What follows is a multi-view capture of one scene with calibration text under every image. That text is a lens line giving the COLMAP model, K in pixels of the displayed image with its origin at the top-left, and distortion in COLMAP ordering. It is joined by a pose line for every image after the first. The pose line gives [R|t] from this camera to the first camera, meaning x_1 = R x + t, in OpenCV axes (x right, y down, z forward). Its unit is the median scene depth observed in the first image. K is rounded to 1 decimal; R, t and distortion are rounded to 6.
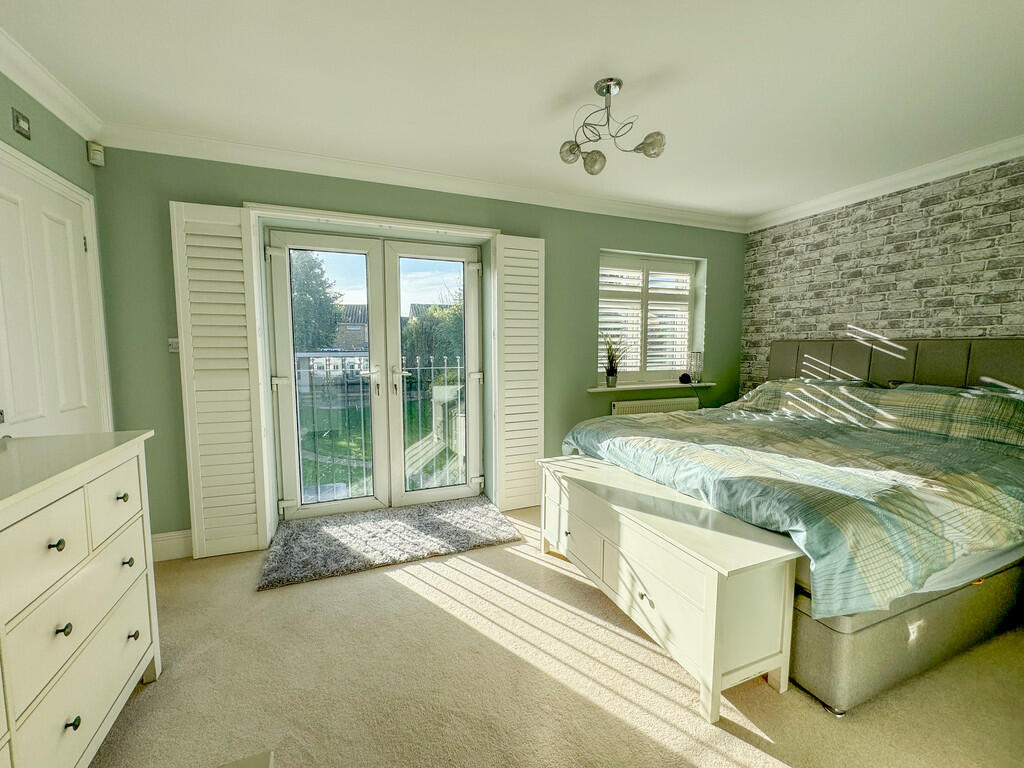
lens RADIAL K [[418.7, 0, 511.4], [0, 418.7, 383.0], [0, 0, 1]] dist [-0.001762, -0.000064]
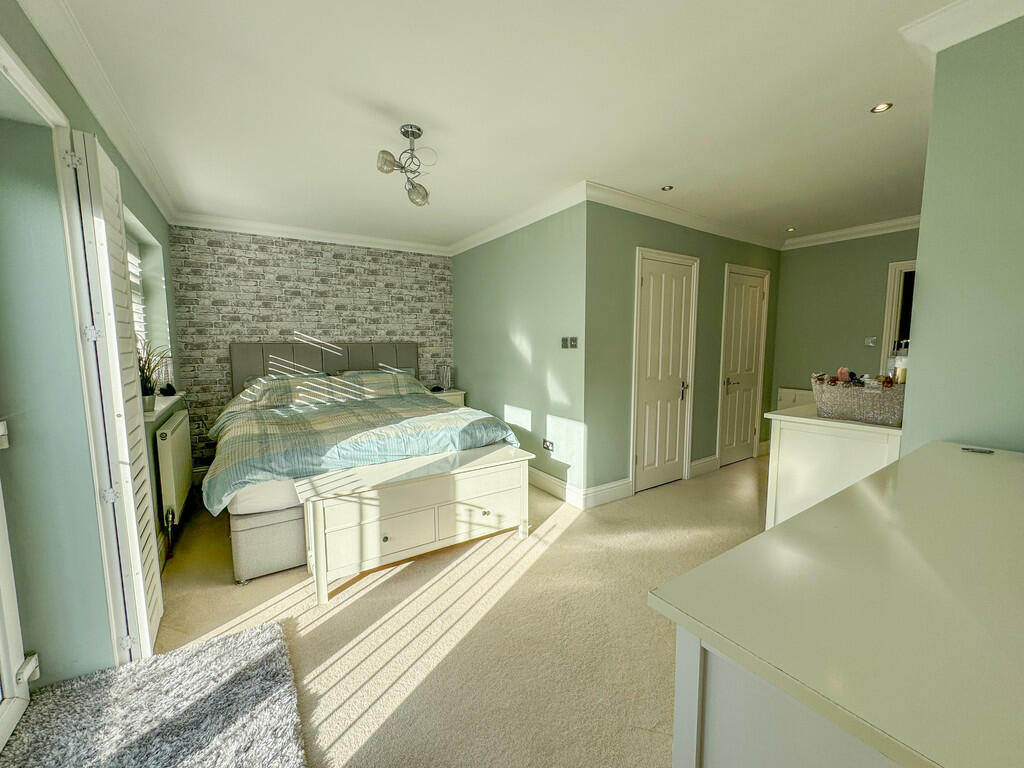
lens RADIAL K [[413.1, 0, 512.0], [0, 413.1, 384.0], [0, 0, 1]] dist [-0.001193, -0.000010]
pose [[-0.198770, -0.099121, 0.975021, -0.659651], [0.090238, 0.988795, 0.118918, -0.074831], [-0.975883, 0.111622, -0.187598, 0.654092]]
